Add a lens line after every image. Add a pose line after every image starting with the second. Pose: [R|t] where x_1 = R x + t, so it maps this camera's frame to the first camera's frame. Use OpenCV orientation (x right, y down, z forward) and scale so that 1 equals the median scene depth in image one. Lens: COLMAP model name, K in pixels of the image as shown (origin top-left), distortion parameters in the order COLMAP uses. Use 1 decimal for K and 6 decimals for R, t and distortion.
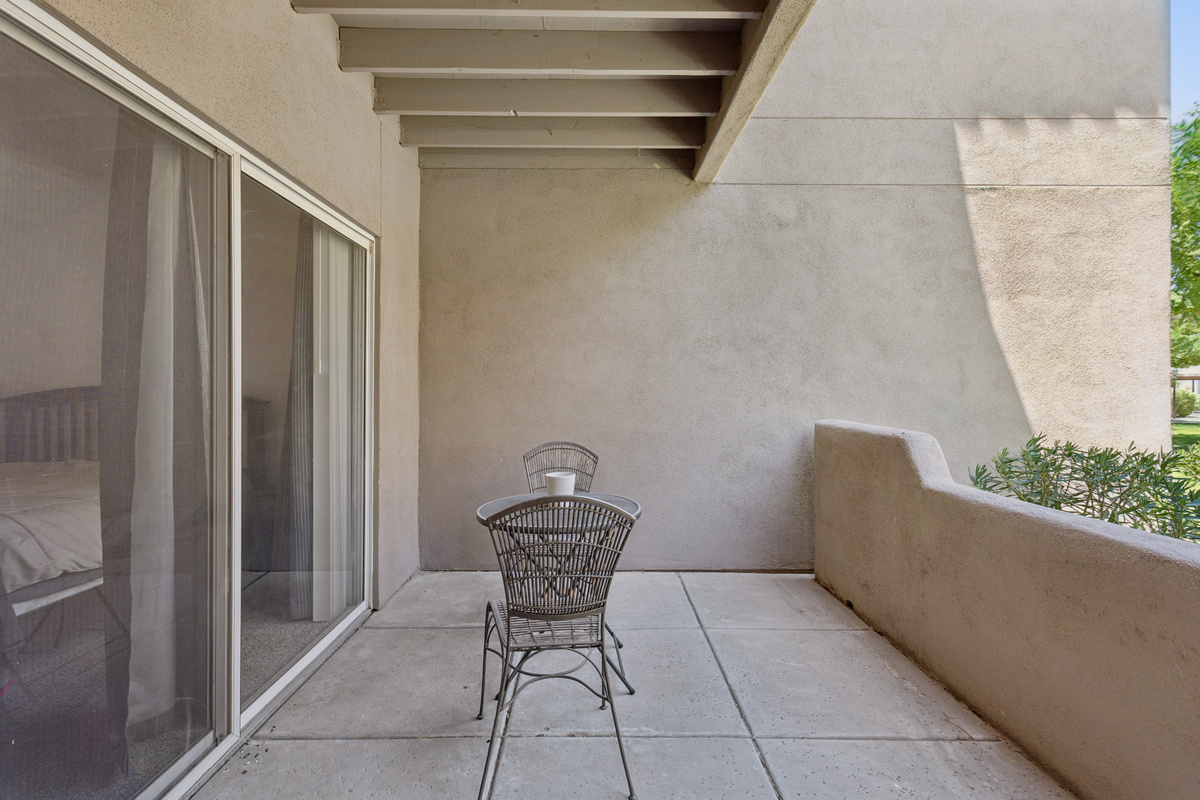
lens RADIAL K [[568.4, 0, 598.8], [0, 568.4, 389.6], [0, 0, 1]] dist [0.003684, 0.001134]
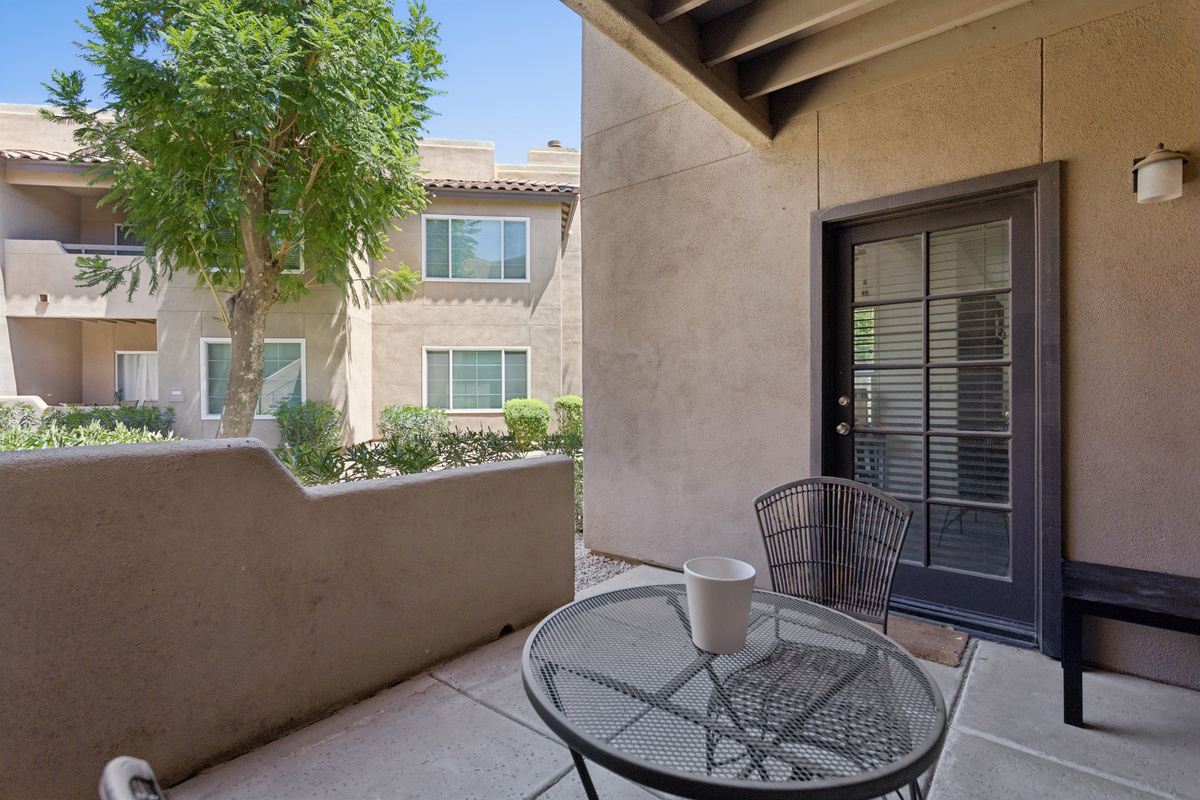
lens RADIAL K [[568.4, 0, 598.8], [0, 568.4, 389.6], [0, 0, 1]] dist [0.003684, 0.001134]
pose [[-0.765374, -0.003275, 0.643577, -0.290866], [0.001090, 0.999979, 0.006386, 0.010413], [-0.643585, 0.005589, -0.765354, 1.463976]]
